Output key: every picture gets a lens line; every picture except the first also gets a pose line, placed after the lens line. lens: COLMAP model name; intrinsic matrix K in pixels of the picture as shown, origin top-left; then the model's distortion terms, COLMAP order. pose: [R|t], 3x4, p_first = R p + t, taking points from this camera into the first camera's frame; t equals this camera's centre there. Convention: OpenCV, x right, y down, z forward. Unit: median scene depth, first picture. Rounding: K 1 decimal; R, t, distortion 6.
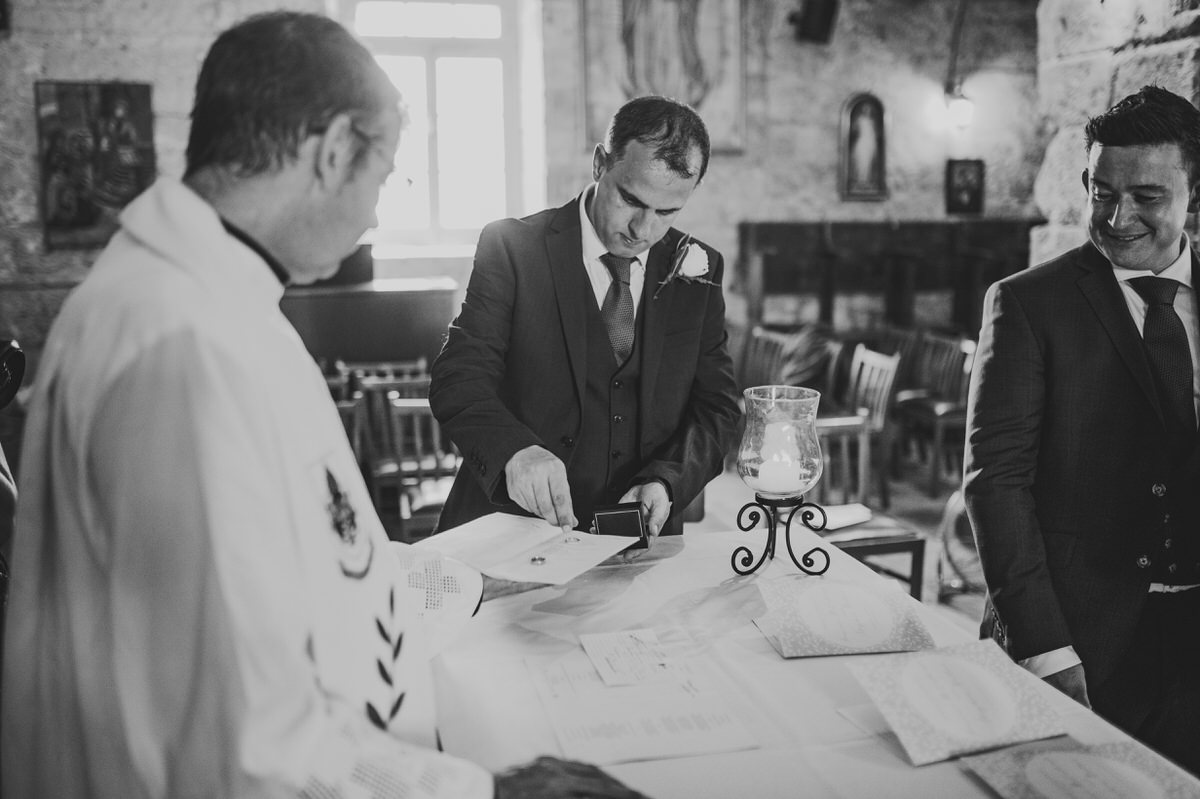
lens RADIAL K [[1216.8, 0, 600.0], [0, 1216.8, 390.1], [0, 0, 1]] dist [-0.046464, 0.108279]
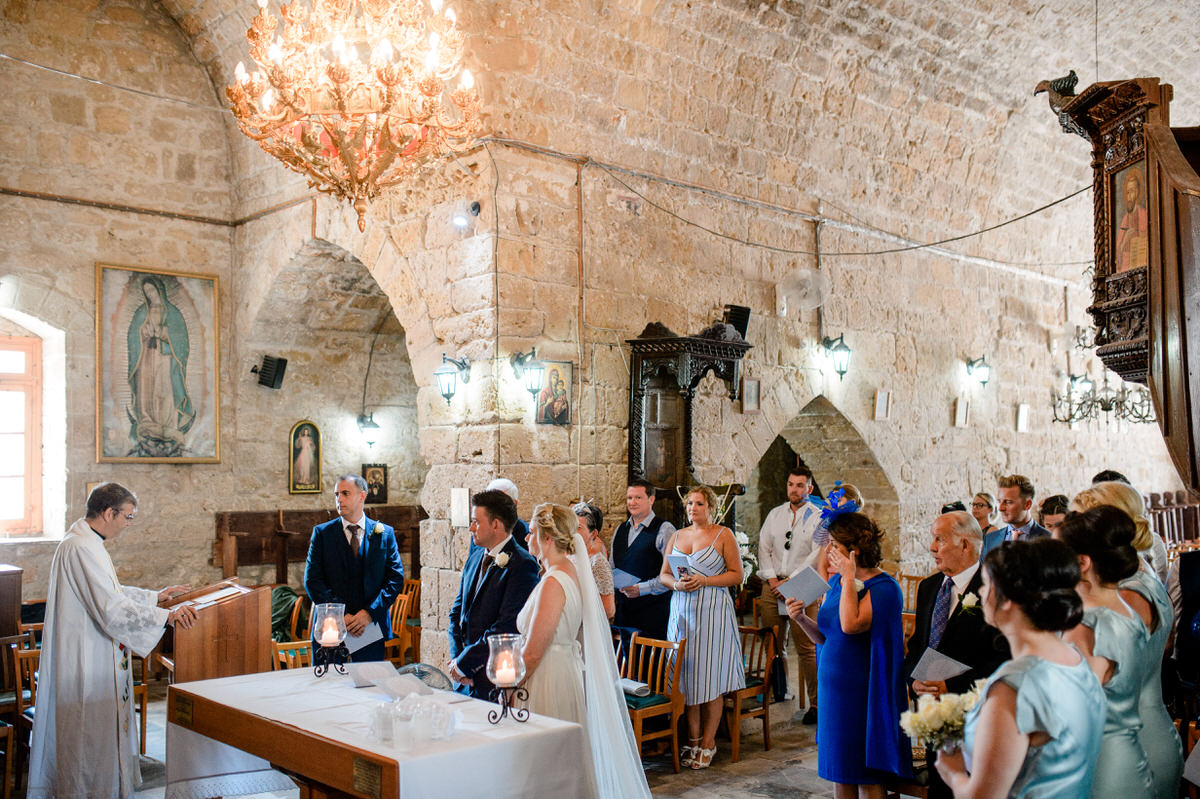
lens RADIAL K [[1216.8, 0, 600.0], [0, 1216.8, 390.1], [0, 0, 1]] dist [-0.046464, 0.108279]
pose [[0.885219, 0.022569, 0.464626, -0.143278], [0.077525, 0.977696, -0.195194, 0.027623], [-0.458668, 0.208810, 0.863726, -0.415650]]
